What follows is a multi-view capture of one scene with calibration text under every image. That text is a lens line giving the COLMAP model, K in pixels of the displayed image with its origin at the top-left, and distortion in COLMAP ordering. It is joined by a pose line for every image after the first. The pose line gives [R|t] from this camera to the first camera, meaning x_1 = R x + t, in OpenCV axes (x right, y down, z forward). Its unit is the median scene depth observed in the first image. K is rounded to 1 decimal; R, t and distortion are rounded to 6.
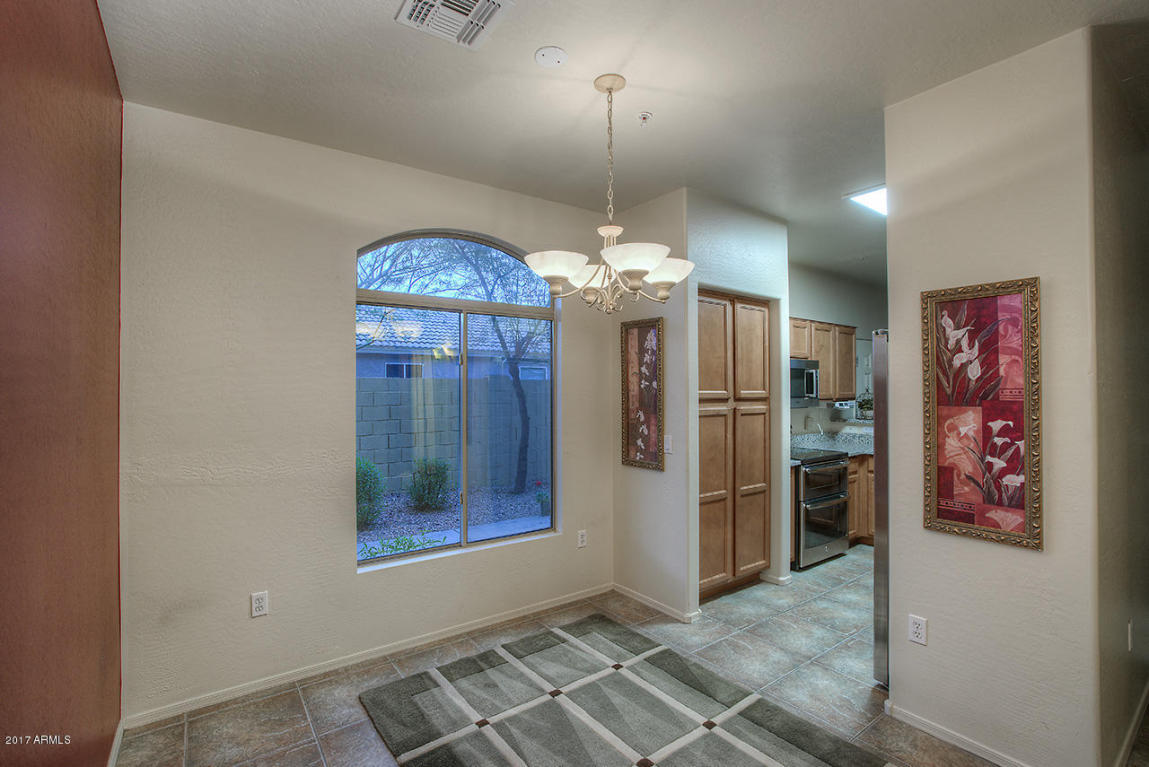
lens RADIAL K [[524.0, 0, 569.2], [0, 524.0, 386.5], [0, 0, 1]] dist [-0.036807, 0.000283]
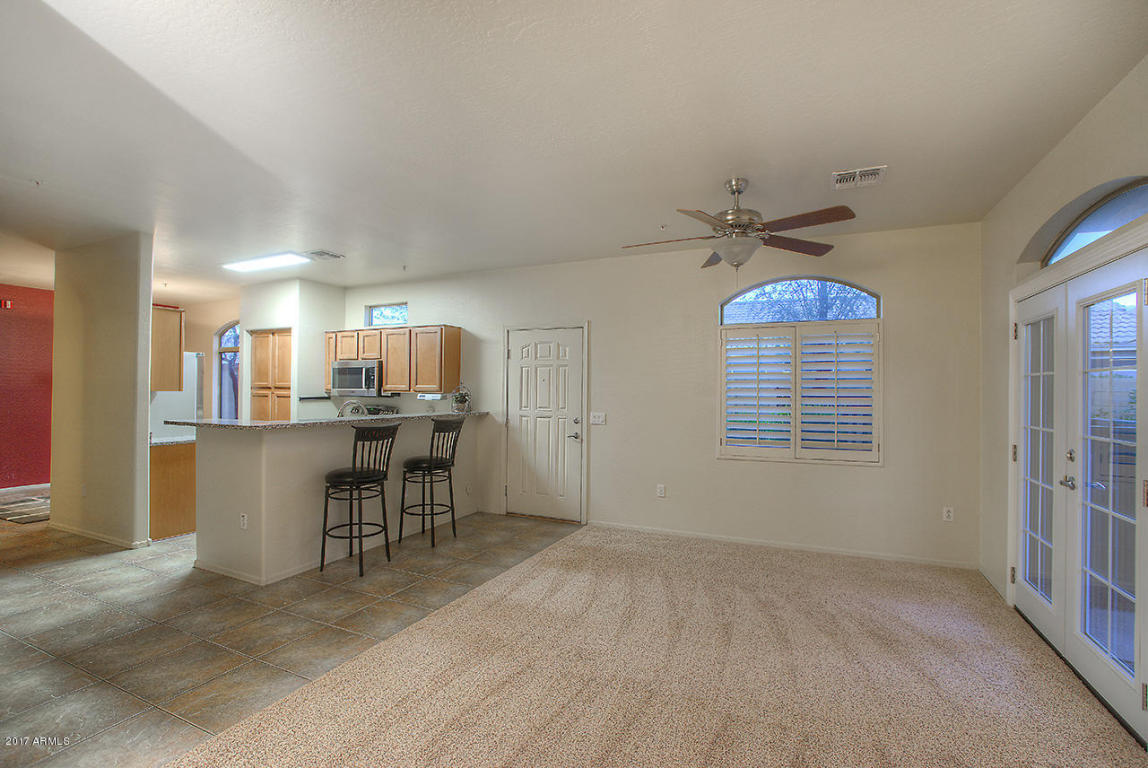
lens RADIAL K [[523.5, 0, 568.7], [0, 523.5, 387.0], [0, 0, 1]] dist [-0.036807, 0.000283]
pose [[0.483376, -0.004936, -0.875399, 2.373773], [0.000679, 0.999986, -0.005264, 0.031350], [0.875413, 0.001950, 0.483372, 1.030266]]
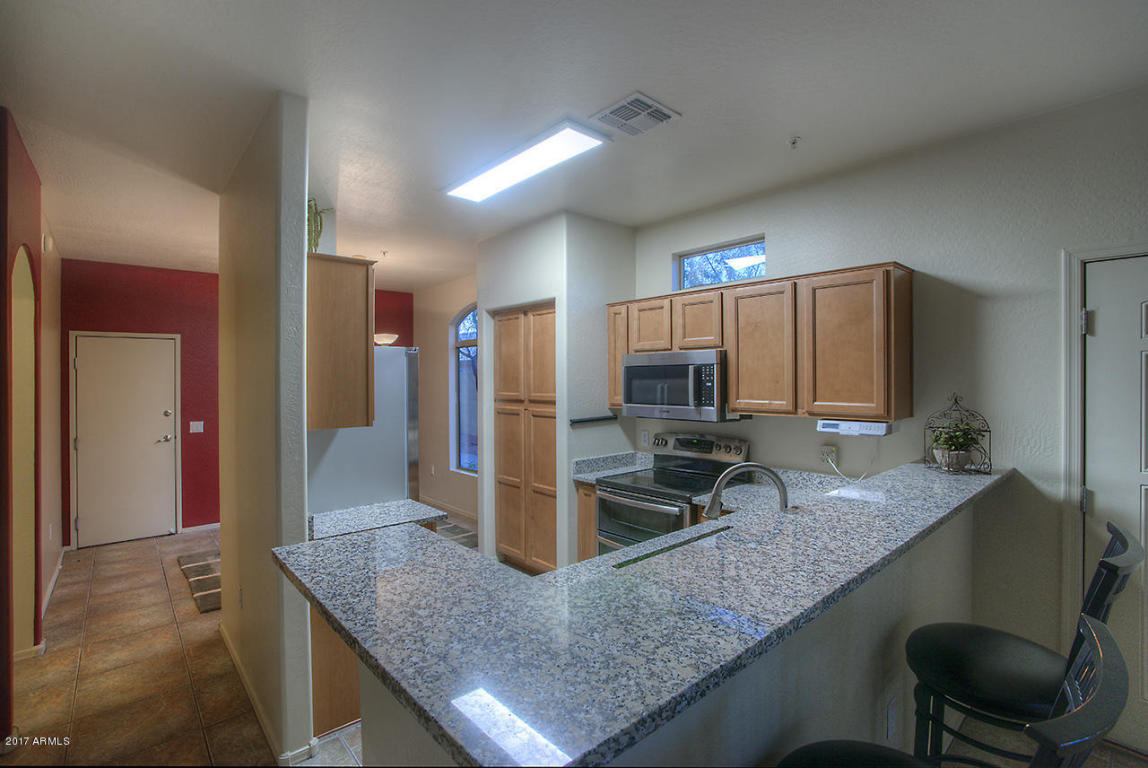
lens RADIAL K [[523.5, 0, 568.7], [0, 523.5, 387.0], [0, 0, 1]] dist [-0.036807, 0.000283]
pose [[0.099742, 0.009076, -0.994972, 1.428786], [0.012250, 0.999871, 0.010349, -0.015730], [0.994938, -0.013220, 0.099618, 0.977783]]
